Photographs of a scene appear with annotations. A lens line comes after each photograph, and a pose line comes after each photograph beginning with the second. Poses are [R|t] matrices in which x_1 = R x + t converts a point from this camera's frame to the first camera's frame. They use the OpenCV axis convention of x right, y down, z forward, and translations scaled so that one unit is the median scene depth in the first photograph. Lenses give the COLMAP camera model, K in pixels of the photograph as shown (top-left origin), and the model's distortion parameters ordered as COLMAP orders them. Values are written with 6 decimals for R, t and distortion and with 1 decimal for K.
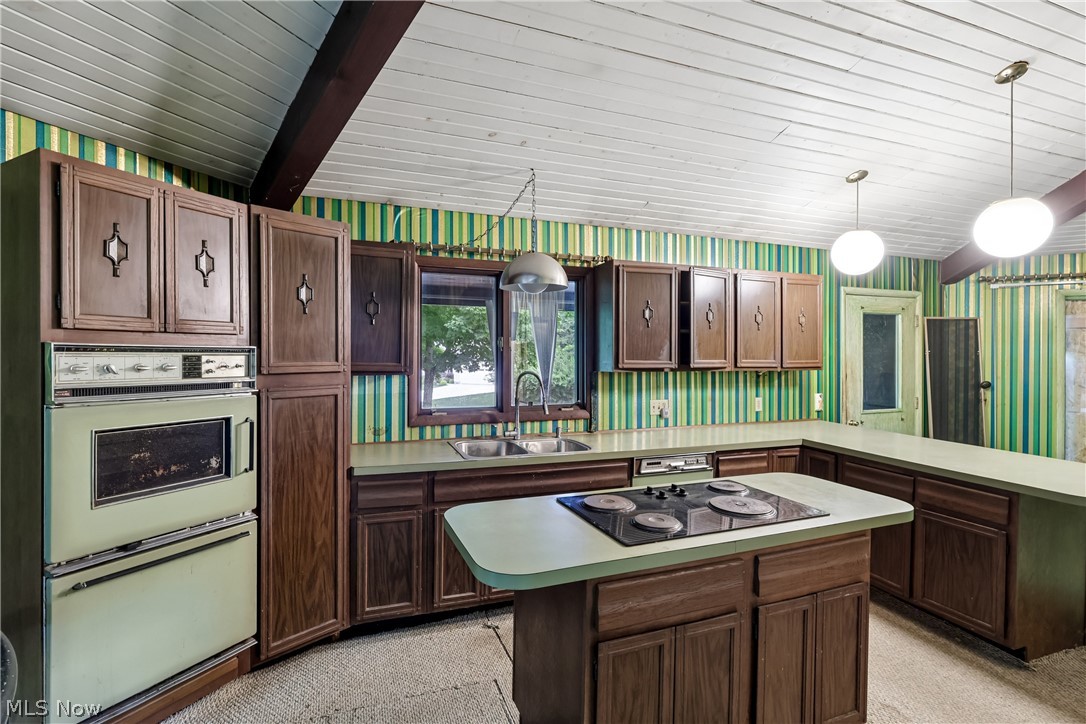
lens RADIAL K [[506.2, 0, 543.7], [0, 506.2, 363.5], [0, 0, 1]] dist [-0.000075, -0.000254]
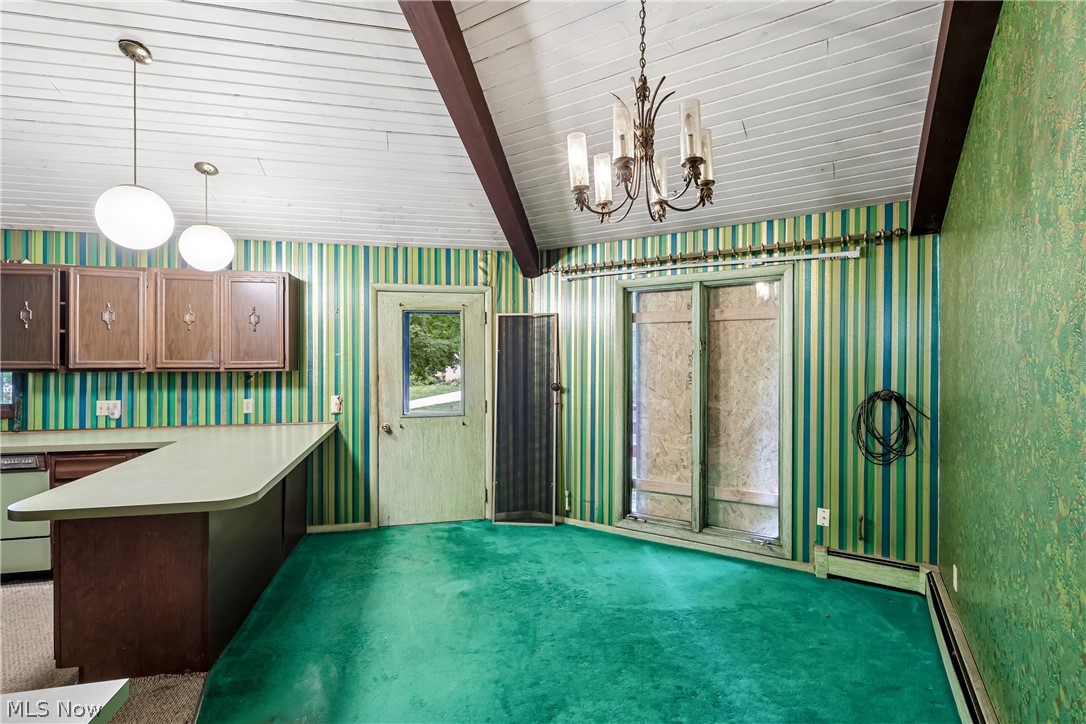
lens RADIAL K [[506.2, 0, 541.0], [0, 506.2, 356.9], [0, 0, 1]] dist [-0.000075, -0.000254]
pose [[0.993062, -0.000154, -0.117591, 1.095198], [-0.000616, 0.999979, -0.006509, -0.007401], [0.117589, 0.006536, 0.993041, 0.103728]]
